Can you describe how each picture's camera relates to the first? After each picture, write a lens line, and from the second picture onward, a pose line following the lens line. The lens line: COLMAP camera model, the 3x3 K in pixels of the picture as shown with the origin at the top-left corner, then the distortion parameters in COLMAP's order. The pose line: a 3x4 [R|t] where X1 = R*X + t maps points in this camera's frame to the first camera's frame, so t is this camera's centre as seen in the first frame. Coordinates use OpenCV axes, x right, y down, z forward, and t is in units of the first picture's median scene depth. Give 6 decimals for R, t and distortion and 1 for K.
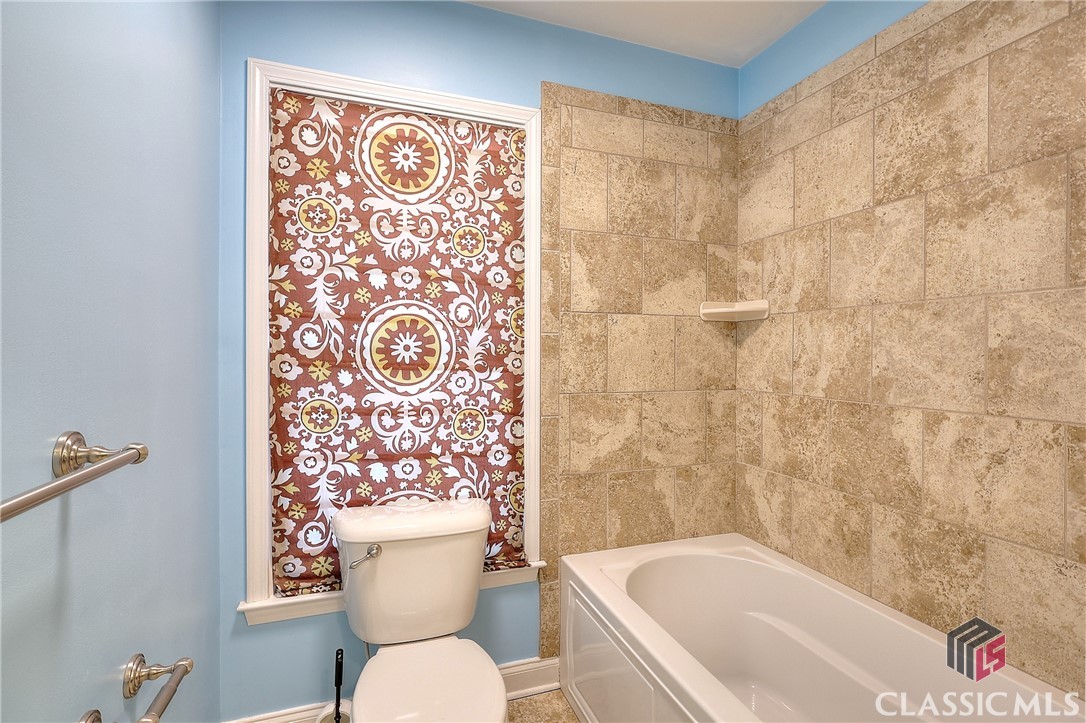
lens RADIAL K [[509.4, 0, 542.1], [0, 509.4, 355.6], [0, 0, 1]] dist [-0.004042, 0.000692]
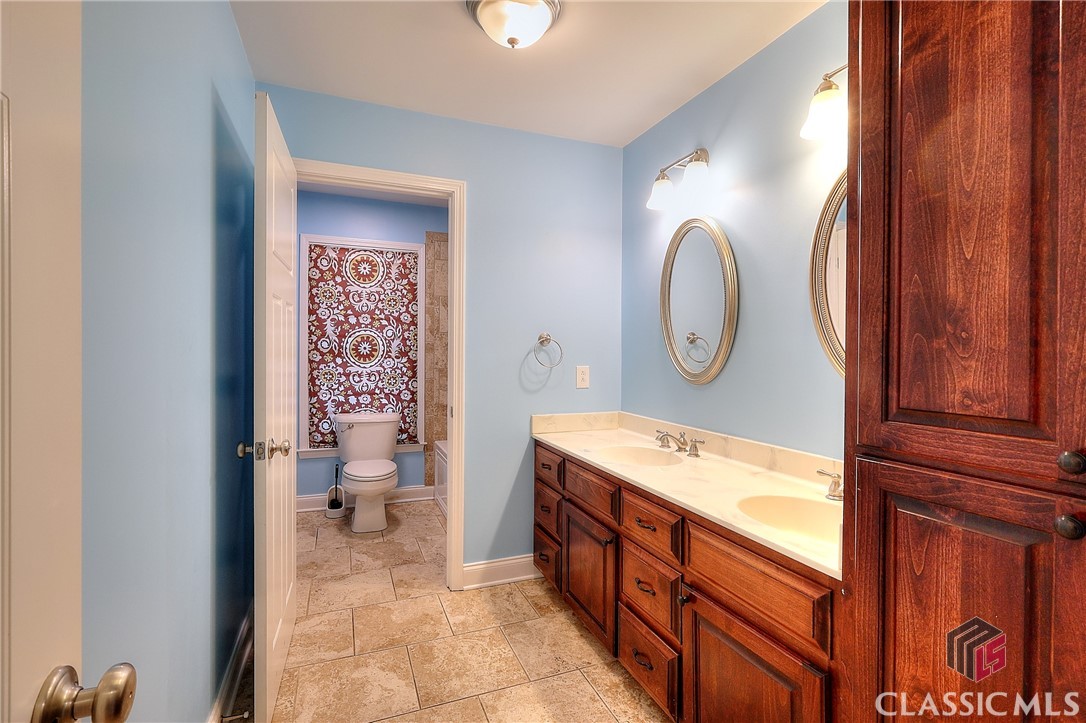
lens RADIAL K [[509.4, 0, 543.3], [0, 509.4, 356.7], [0, 0, 1]] dist [-0.004042, 0.000692]
pose [[0.999078, 0.002494, 0.042849, 0.478526], [-0.002500, 0.999997, 0.000097, 0.022546], [-0.042848, -0.000204, 0.999082, -1.452254]]
